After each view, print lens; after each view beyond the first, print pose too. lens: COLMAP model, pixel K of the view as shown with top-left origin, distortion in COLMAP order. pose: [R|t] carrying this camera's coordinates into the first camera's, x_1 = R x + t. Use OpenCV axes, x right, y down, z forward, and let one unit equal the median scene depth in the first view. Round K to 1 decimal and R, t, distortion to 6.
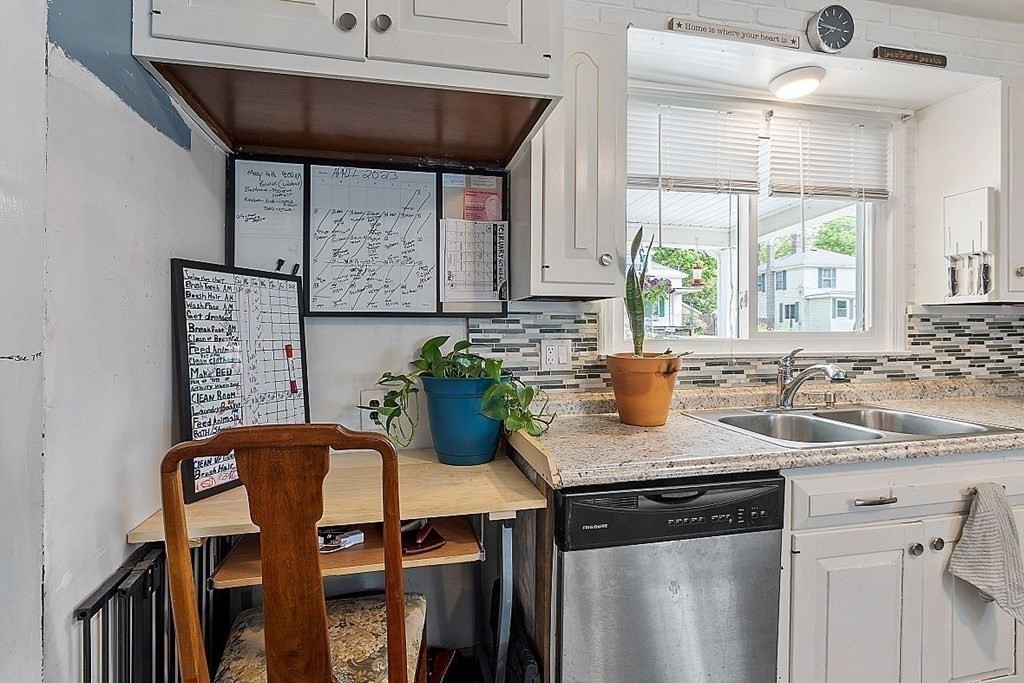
lens RADIAL K [[508.8, 0, 513.2], [0, 508.8, 329.4], [0, 0, 1]] dist [0.011451, -0.003740]
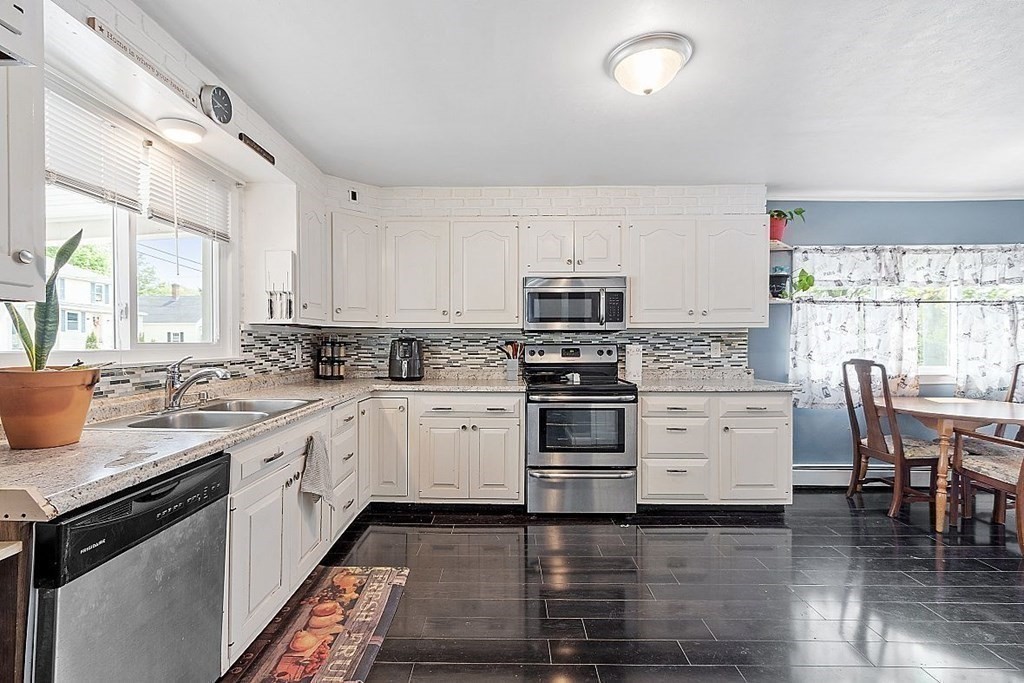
lens RADIAL K [[459.9, 0, 505.0], [0, 459.9, 350.3], [0, 0, 1]] dist [-0.013462, 0.000189]
pose [[0.229111, -0.015481, 0.973277, -0.297309], [-0.000597, 0.999871, 0.016045, 0.005359], [-0.973400, -0.004257, 0.229073, 0.038138]]
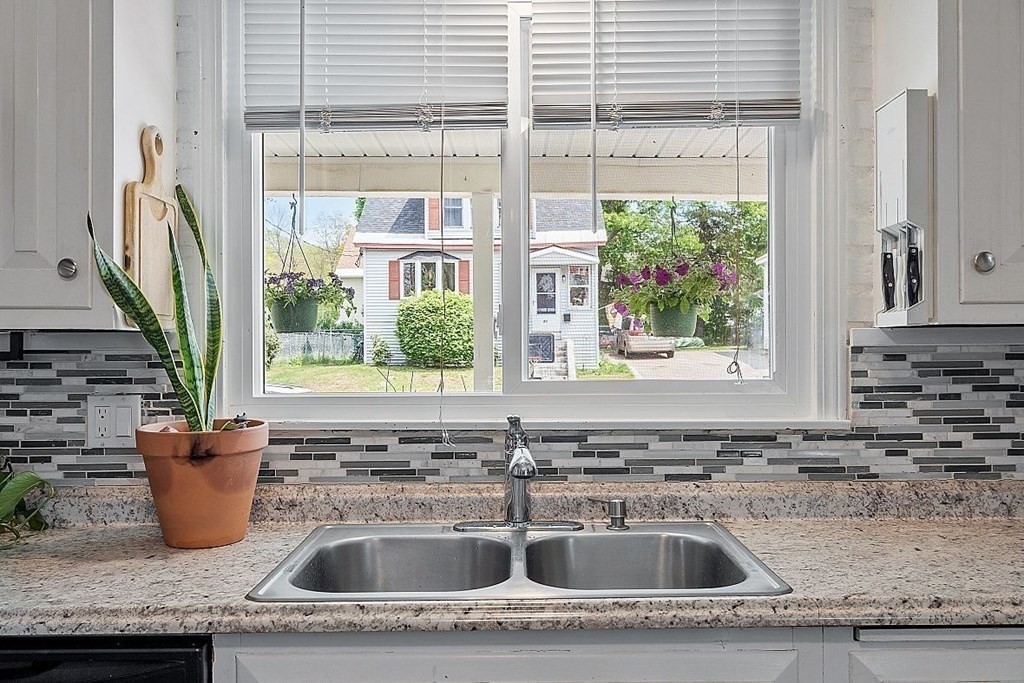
lens RADIAL K [[949.8, 0, 507.4], [0, 949.8, 344.3], [0, 0, 1]] dist [0.006825, 0.000000]
pose [[0.970383, -0.003742, -0.241544, 0.772946], [0.003105, 0.999991, -0.003015, -0.033915], [0.241553, 0.002176, 0.970385, 0.028349]]
